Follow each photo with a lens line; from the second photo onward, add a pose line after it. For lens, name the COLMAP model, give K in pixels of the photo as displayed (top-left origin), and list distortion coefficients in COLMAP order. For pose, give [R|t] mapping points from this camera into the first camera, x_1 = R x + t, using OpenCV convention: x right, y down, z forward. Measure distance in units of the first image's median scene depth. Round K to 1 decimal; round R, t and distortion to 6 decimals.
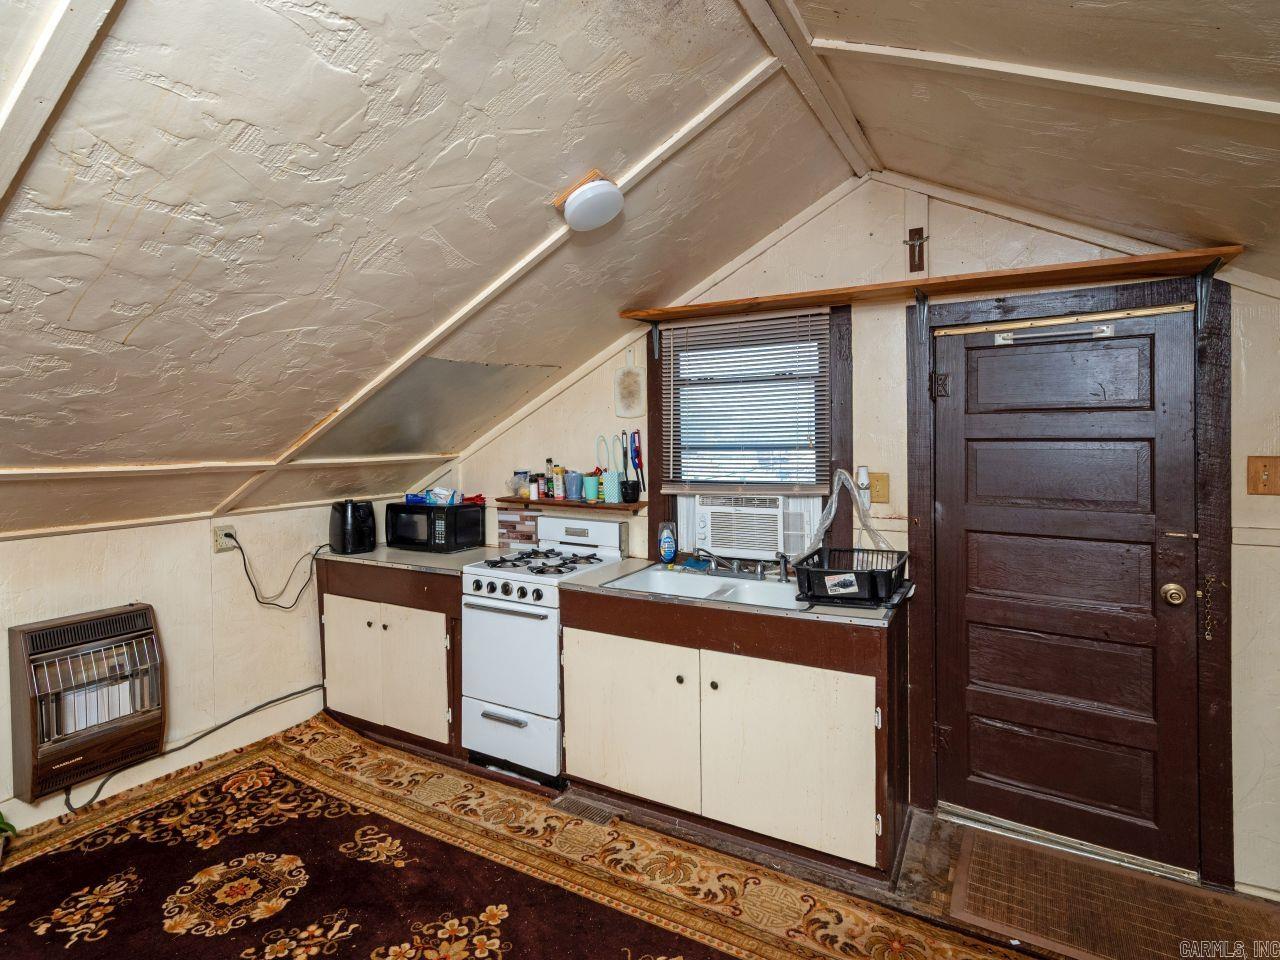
lens RADIAL K [[650.7, 0, 635.3], [0, 650.7, 480.4], [0, 0, 1]] dist [-0.000756, -0.000409]
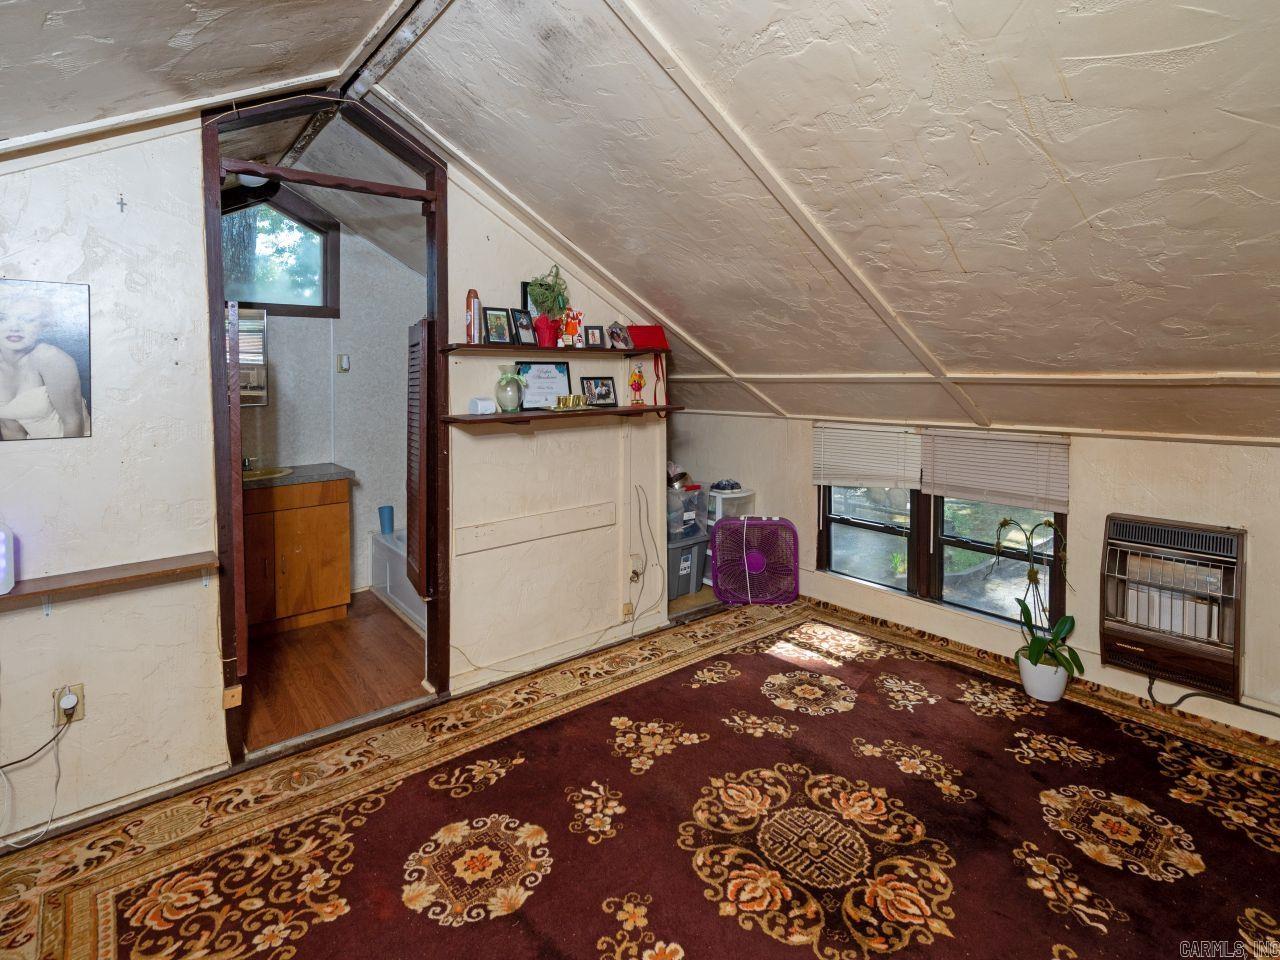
lens RADIAL K [[650.7, 0, 634.6], [0, 650.7, 482.1], [0, 0, 1]] dist [-0.000756, -0.000409]
pose [[-0.331793, 0.169824, -0.927940, 0.365918], [-0.060240, 0.977841, 0.200495, -0.009310], [0.941427, 0.122422, -0.314211, 0.504752]]
